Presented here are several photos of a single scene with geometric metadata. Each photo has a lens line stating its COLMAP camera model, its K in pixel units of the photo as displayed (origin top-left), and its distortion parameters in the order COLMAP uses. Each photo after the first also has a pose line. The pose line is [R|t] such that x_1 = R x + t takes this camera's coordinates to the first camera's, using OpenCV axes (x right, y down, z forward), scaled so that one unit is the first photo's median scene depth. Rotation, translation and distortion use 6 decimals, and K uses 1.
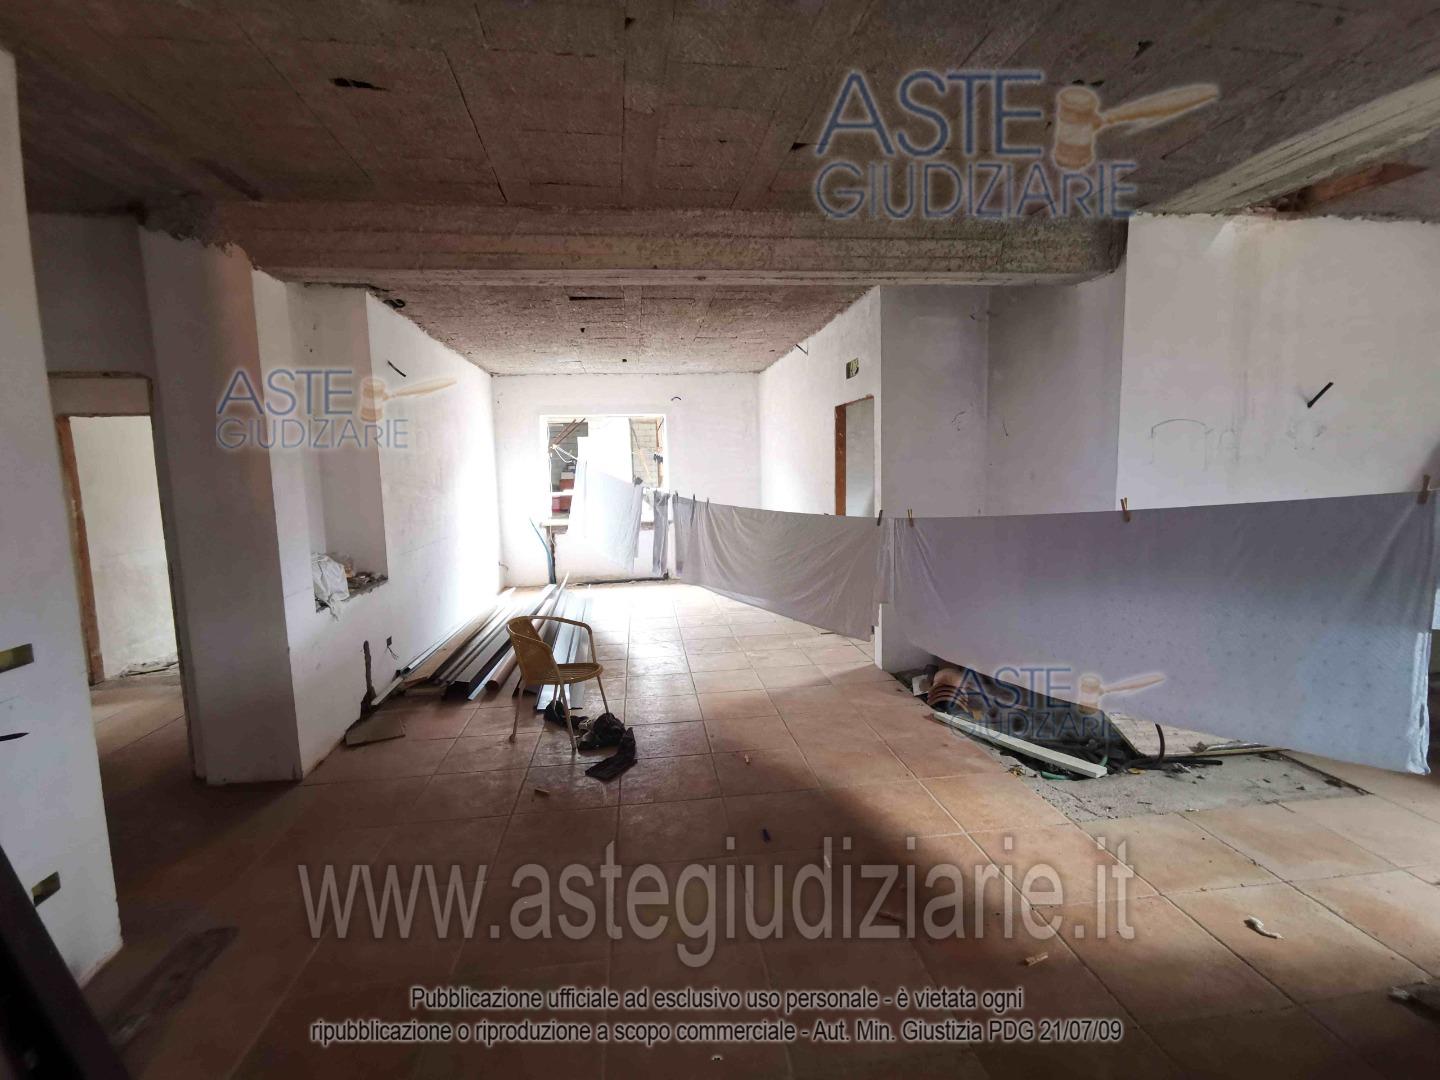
lens RADIAL K [[658.0, 0, 719.0], [0, 658.0, 537.9], [0, 0, 1]] dist [0.003594, 0.000473]
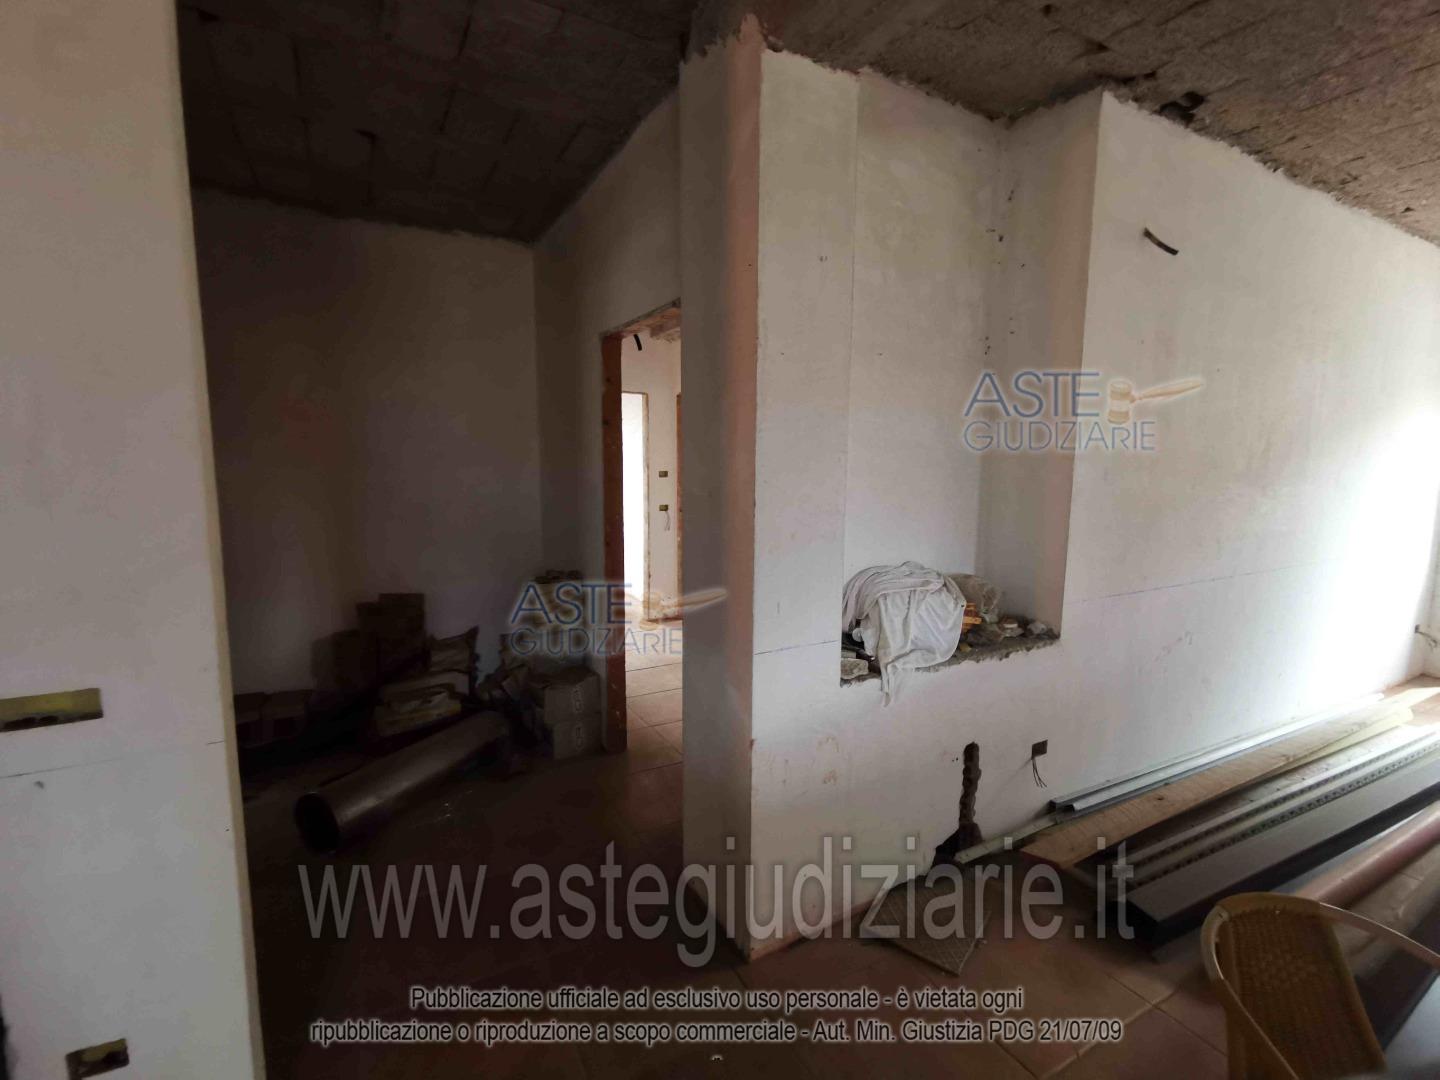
lens RADIAL K [[658.0, 0, 717.1], [0, 658.0, 541.2], [0, 0, 1]] dist [0.003594, 0.000473]
pose [[0.364839, 0.143184, -0.919995, -0.116429], [-0.113541, 0.987572, 0.108675, -0.045346], [0.924122, 0.064808, 0.376562, 0.537620]]
